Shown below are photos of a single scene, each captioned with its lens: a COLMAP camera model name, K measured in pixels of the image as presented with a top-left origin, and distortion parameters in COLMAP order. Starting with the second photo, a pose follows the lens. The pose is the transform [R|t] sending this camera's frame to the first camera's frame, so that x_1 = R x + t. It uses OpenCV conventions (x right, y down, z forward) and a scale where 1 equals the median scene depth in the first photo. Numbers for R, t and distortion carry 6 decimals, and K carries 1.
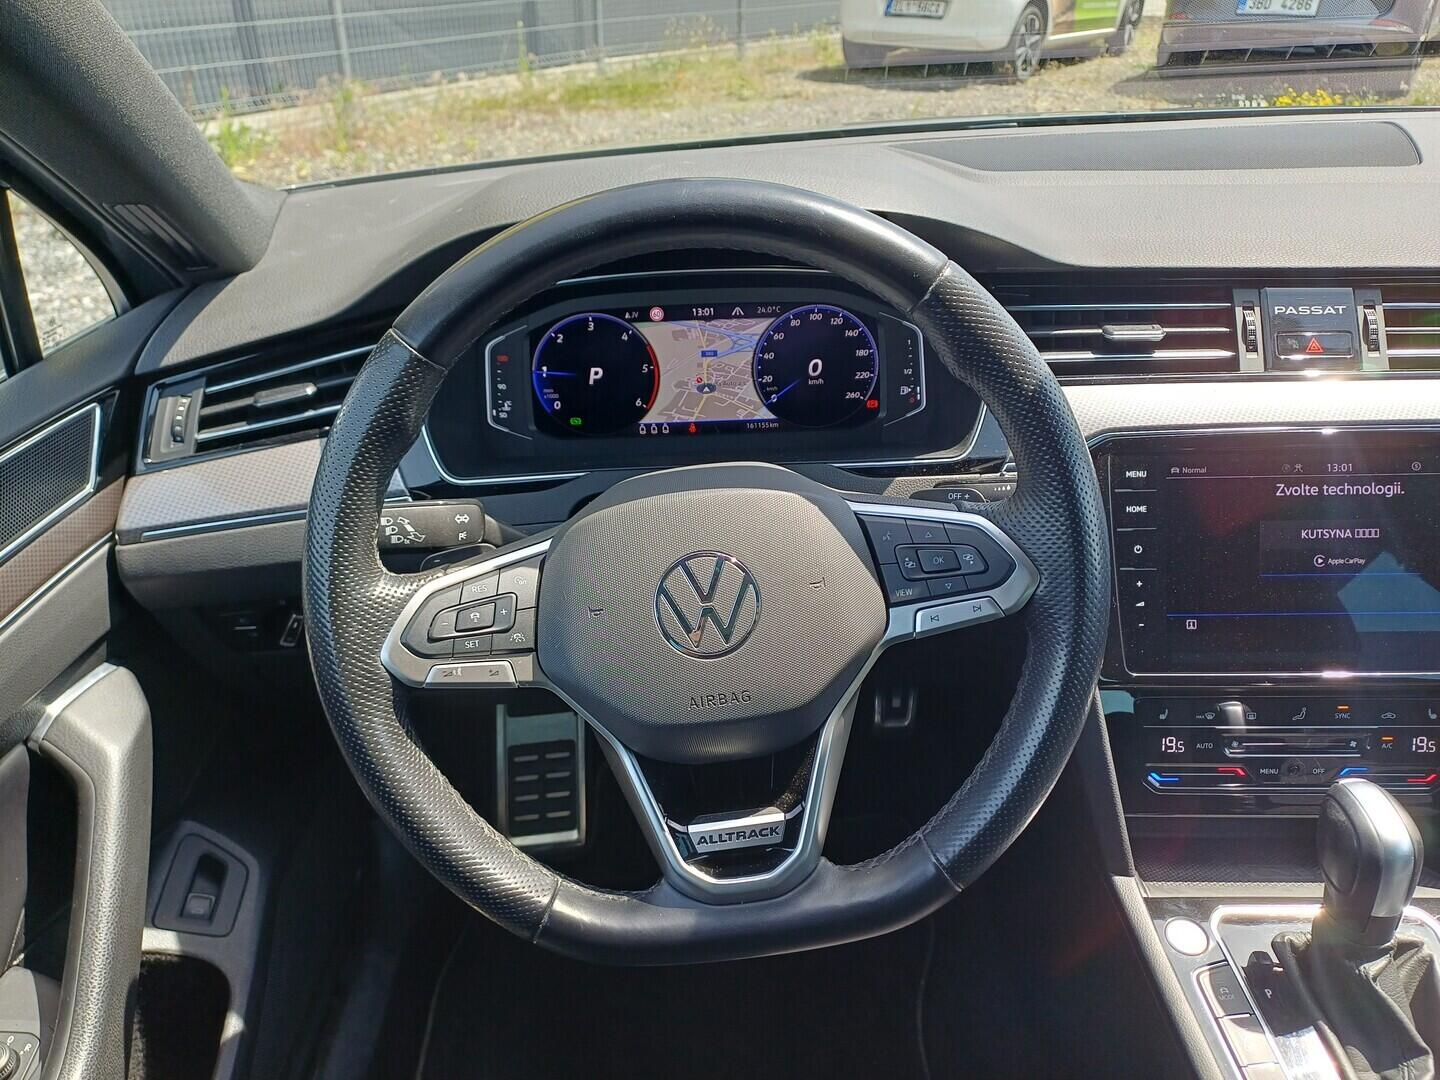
lens RADIAL K [[1061.5, 0, 741.6], [0, 1061.5, 545.1], [0, 0, 1]] dist [0.038145, -0.022119]
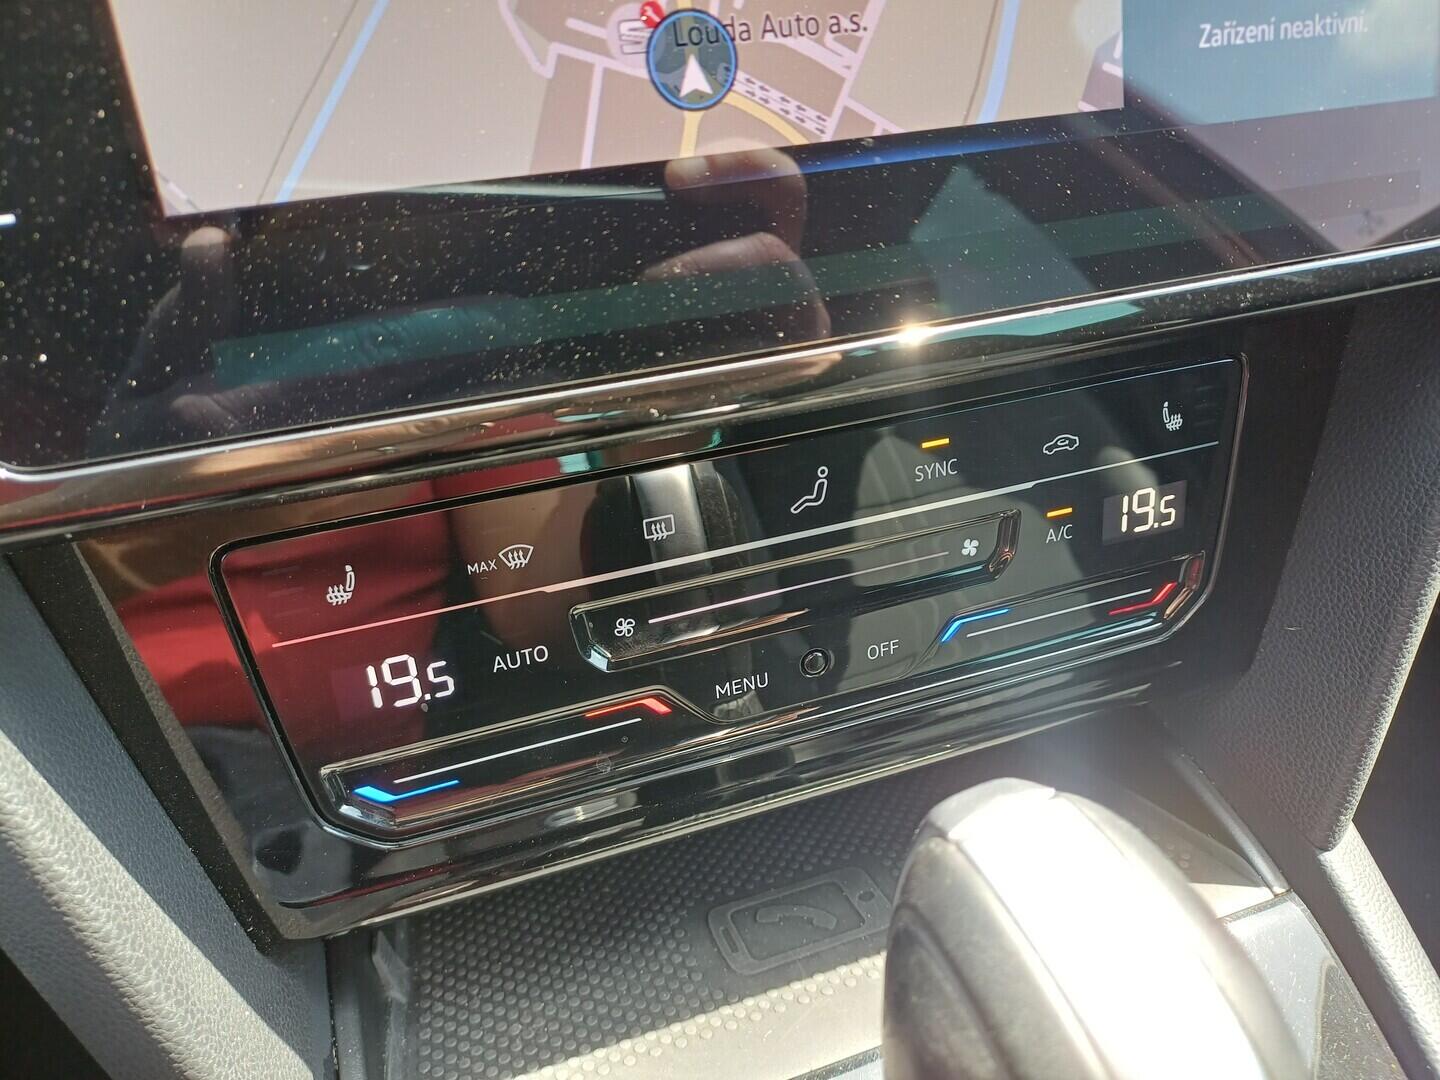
lens RADIAL K [[1074.4, 0, 726.7], [0, 1074.4, 544.3], [0, 0, 1]] dist [0.116609, -0.227934]
pose [[0.933438, -0.198425, 0.298868, 0.379906], [0.119130, 0.957279, 0.263485, 0.084546], [-0.338382, -0.210343, 0.917199, 0.682156]]
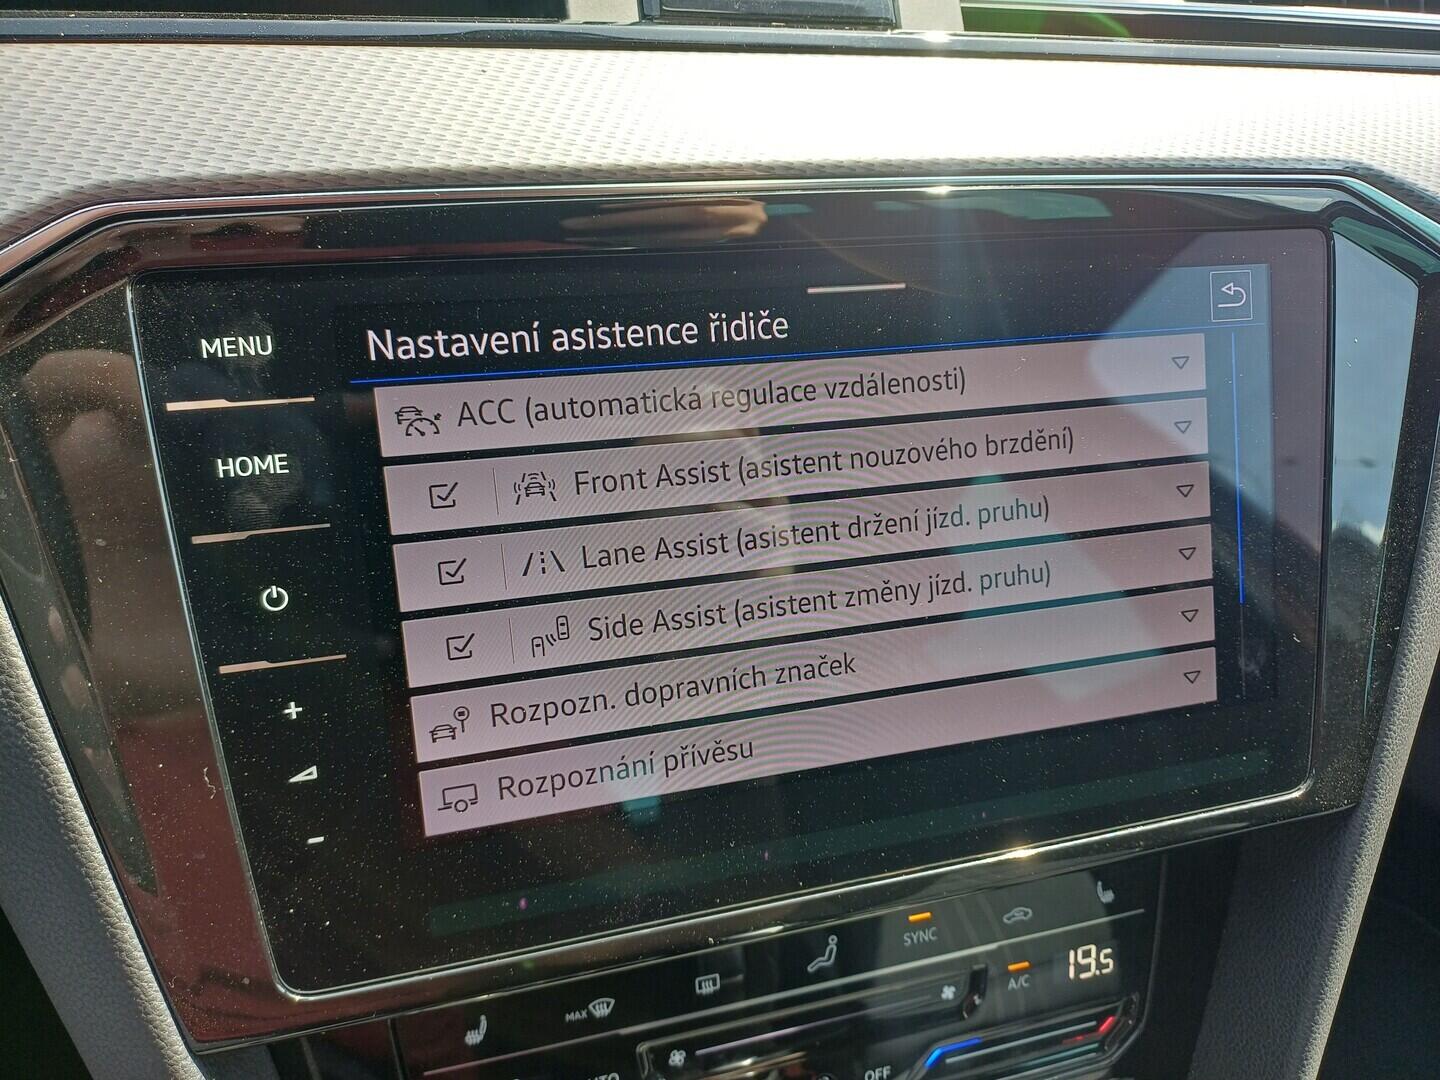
lens RADIAL K [[1057.4, 0, 720.0], [0, 1057.4, 540.0], [0, 0, 1]] dist [0.000320, 0.000166]
pose [[0.952299, -0.093132, 0.290609, 0.360783], [0.079798, 0.995155, 0.057429, -0.017493], [-0.294549, -0.031500, 0.955117, 0.602977]]
